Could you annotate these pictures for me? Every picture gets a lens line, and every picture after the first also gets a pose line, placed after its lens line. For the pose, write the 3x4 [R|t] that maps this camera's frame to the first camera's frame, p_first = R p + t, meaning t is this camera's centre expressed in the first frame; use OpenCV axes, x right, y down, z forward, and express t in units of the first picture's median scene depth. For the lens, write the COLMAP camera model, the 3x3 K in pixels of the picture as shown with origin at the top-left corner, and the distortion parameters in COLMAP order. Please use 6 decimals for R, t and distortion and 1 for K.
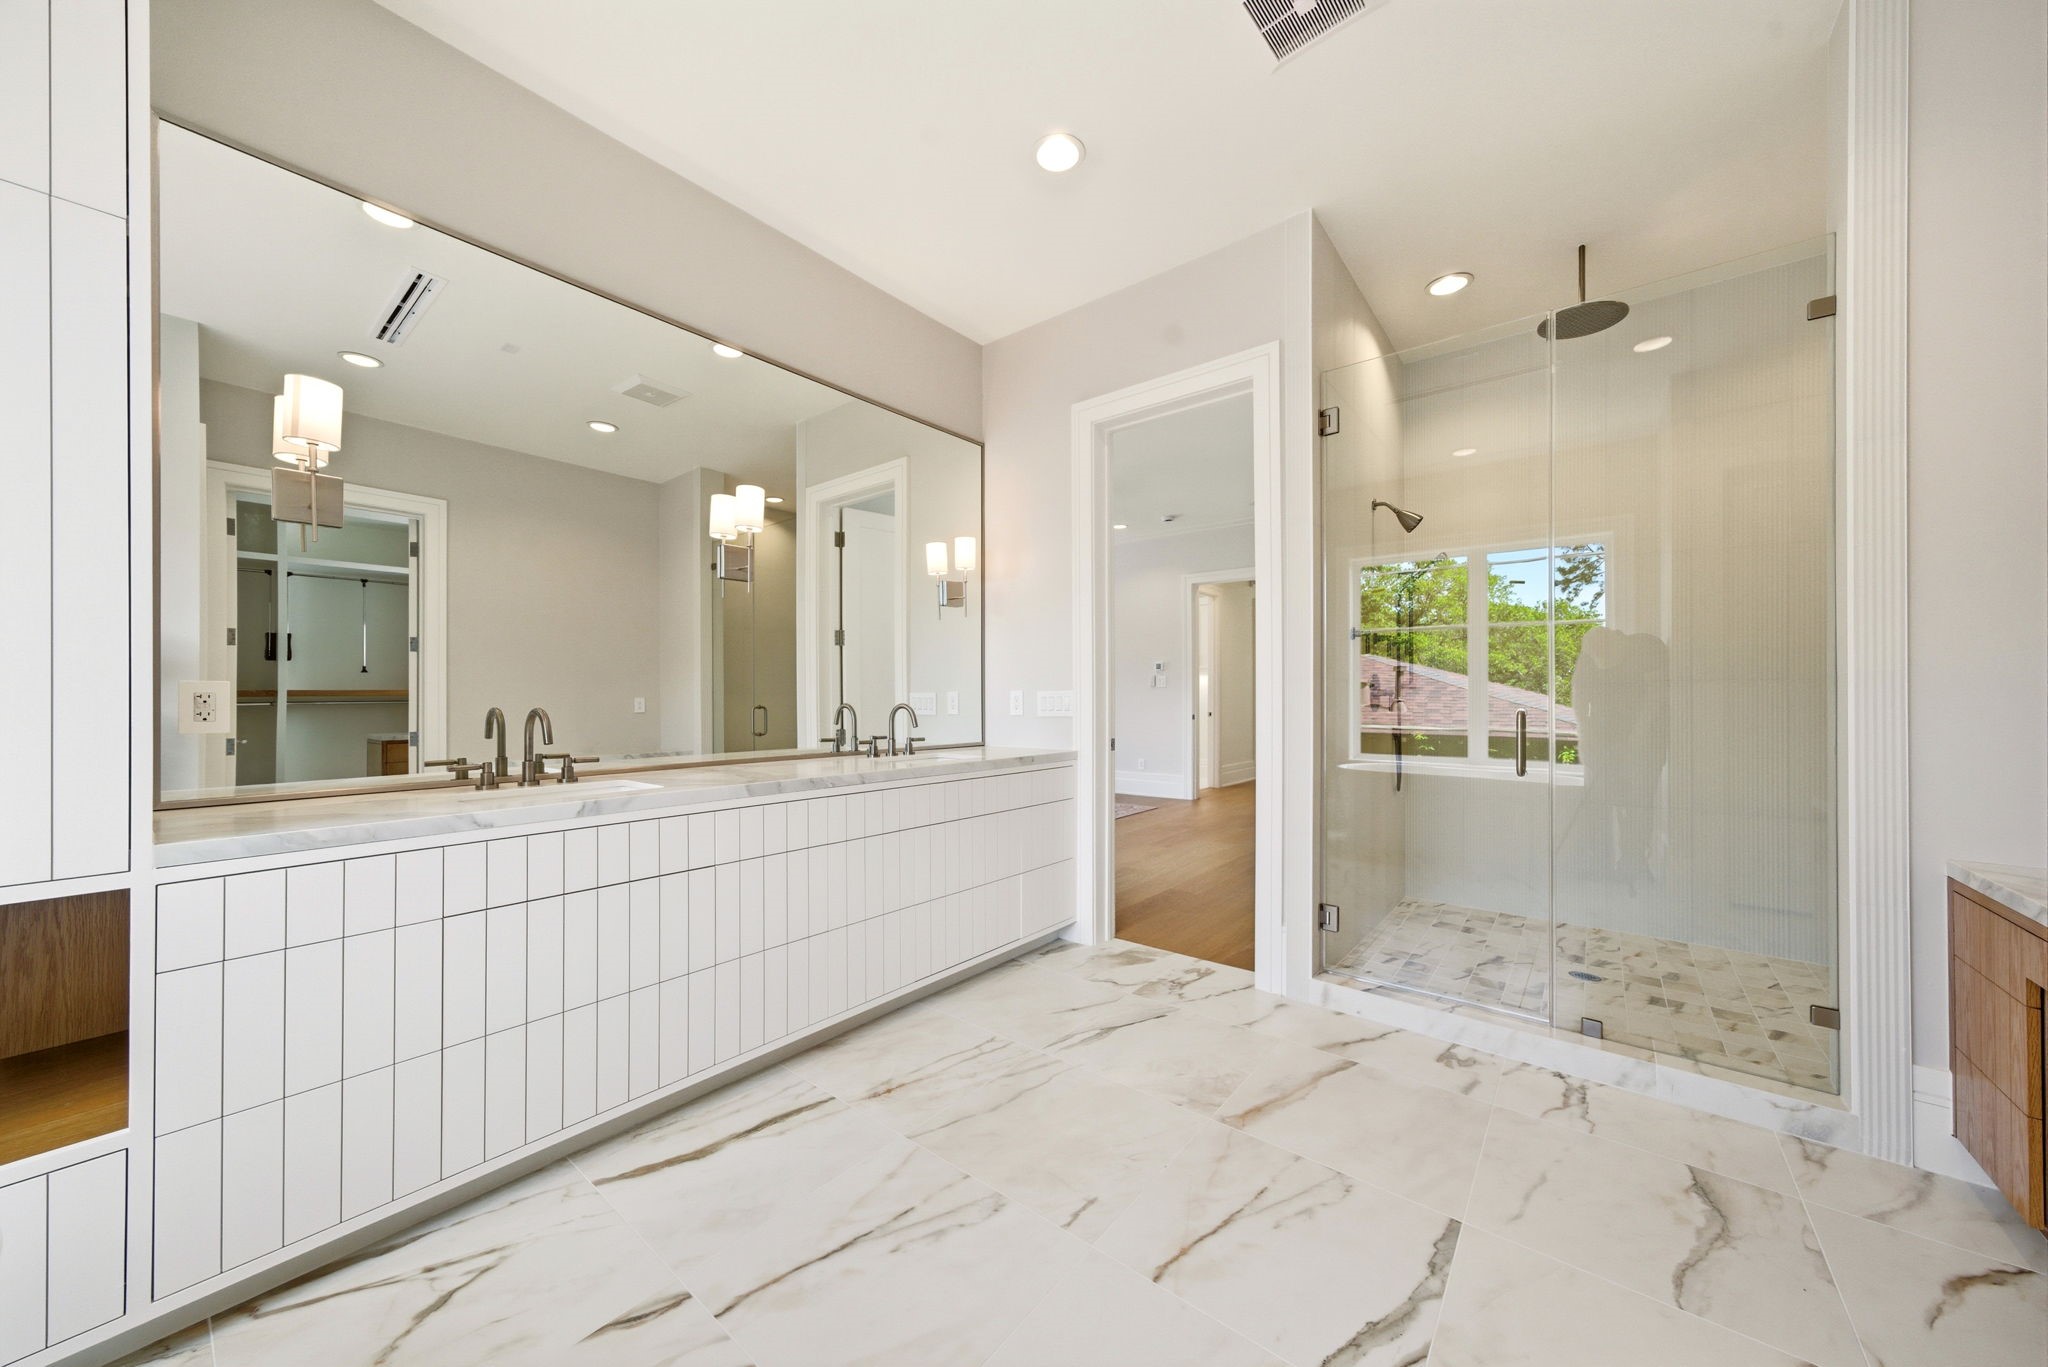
lens RADIAL K [[692.6, 0, 1021.2], [0, 692.6, 693.7], [0, 0, 1]] dist [-0.001335, 0.000079]
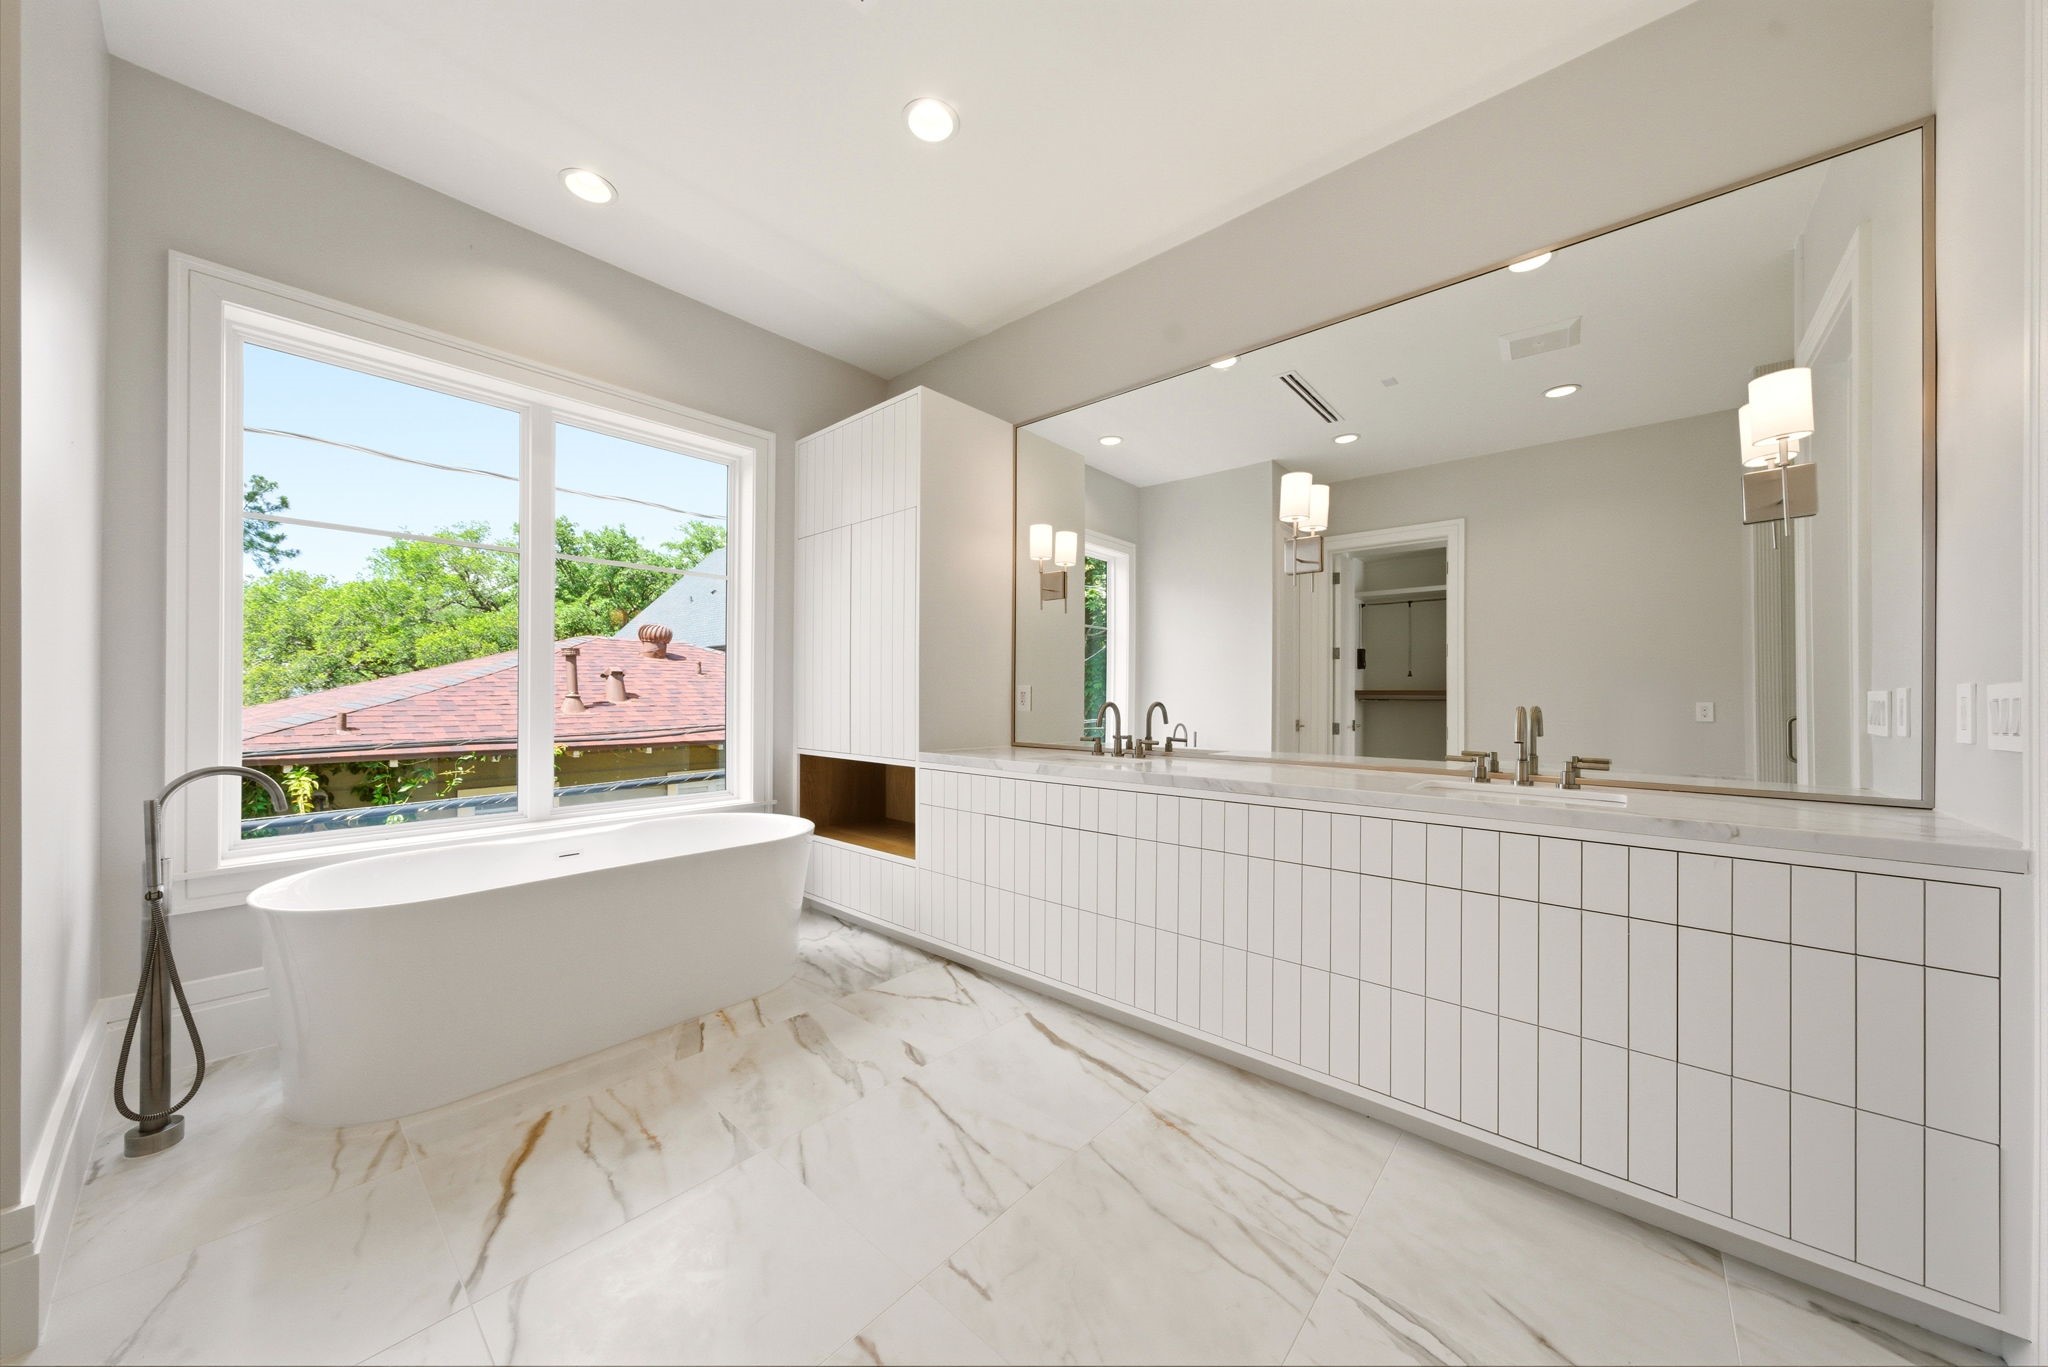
lens RADIAL K [[692.6, 0, 1021.2], [0, 692.6, 693.7], [0, 0, 1]] dist [-0.001335, 0.000079]
pose [[-0.034023, -0.003237, -0.999416, 0.745069], [0.002157, 0.999992, -0.003312, 0.006405], [0.999419, -0.002269, -0.034015, 0.849528]]
